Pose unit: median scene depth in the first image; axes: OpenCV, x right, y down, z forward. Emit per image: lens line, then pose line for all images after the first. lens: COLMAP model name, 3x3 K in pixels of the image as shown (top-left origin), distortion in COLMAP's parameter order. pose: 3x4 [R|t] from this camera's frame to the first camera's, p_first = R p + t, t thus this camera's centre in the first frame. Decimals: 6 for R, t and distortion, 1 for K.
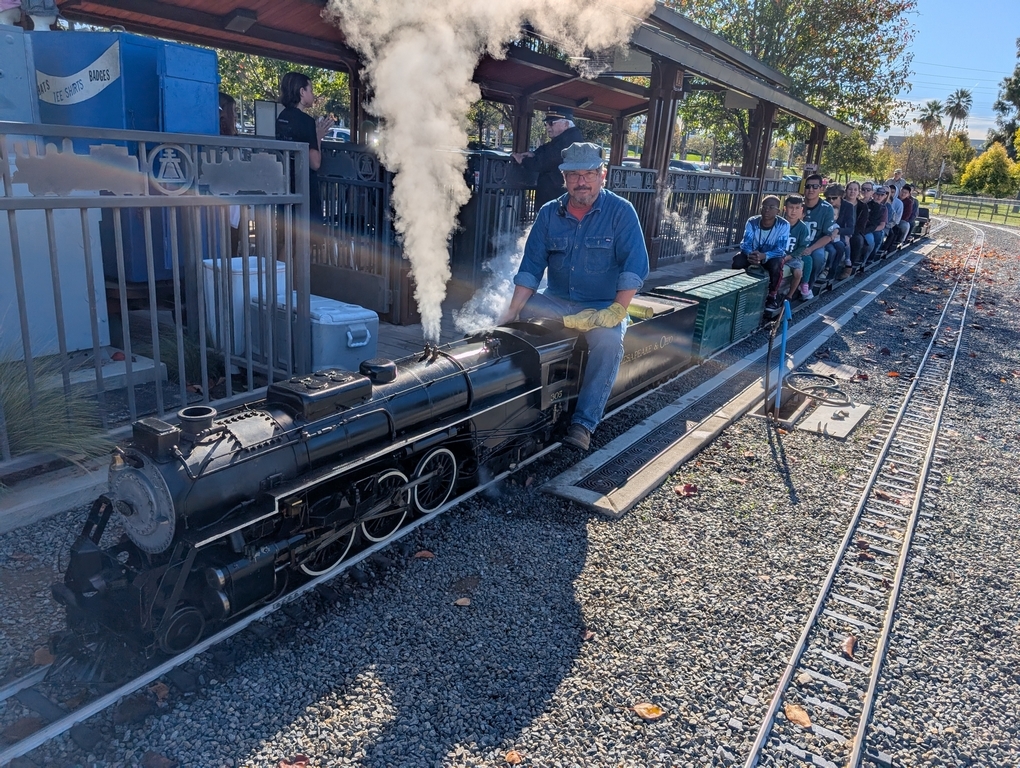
lens RADIAL K [[723.6, 0, 512.1], [0, 723.6, 386.9], [0, 0, 1]] dist [0.003119, 0.002731]
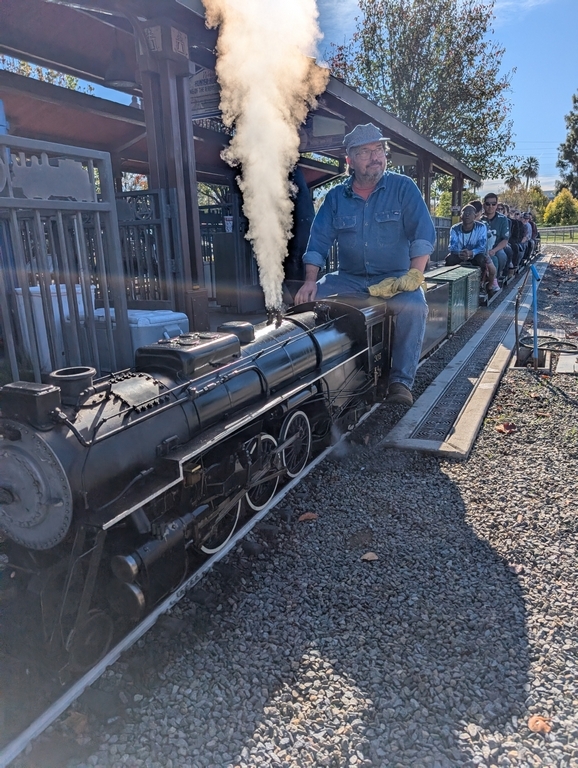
lens RADIAL K [[548.0, 0, 286.2], [0, 548.0, 382.7], [0, 0, 1]] dist [0.011880, -0.009750]
pose [[0.986638, -0.137302, 0.087708, -0.201019], [0.141380, 0.989061, -0.042082, 0.086879], [-0.080971, 0.053920, 0.995257, 0.283792]]
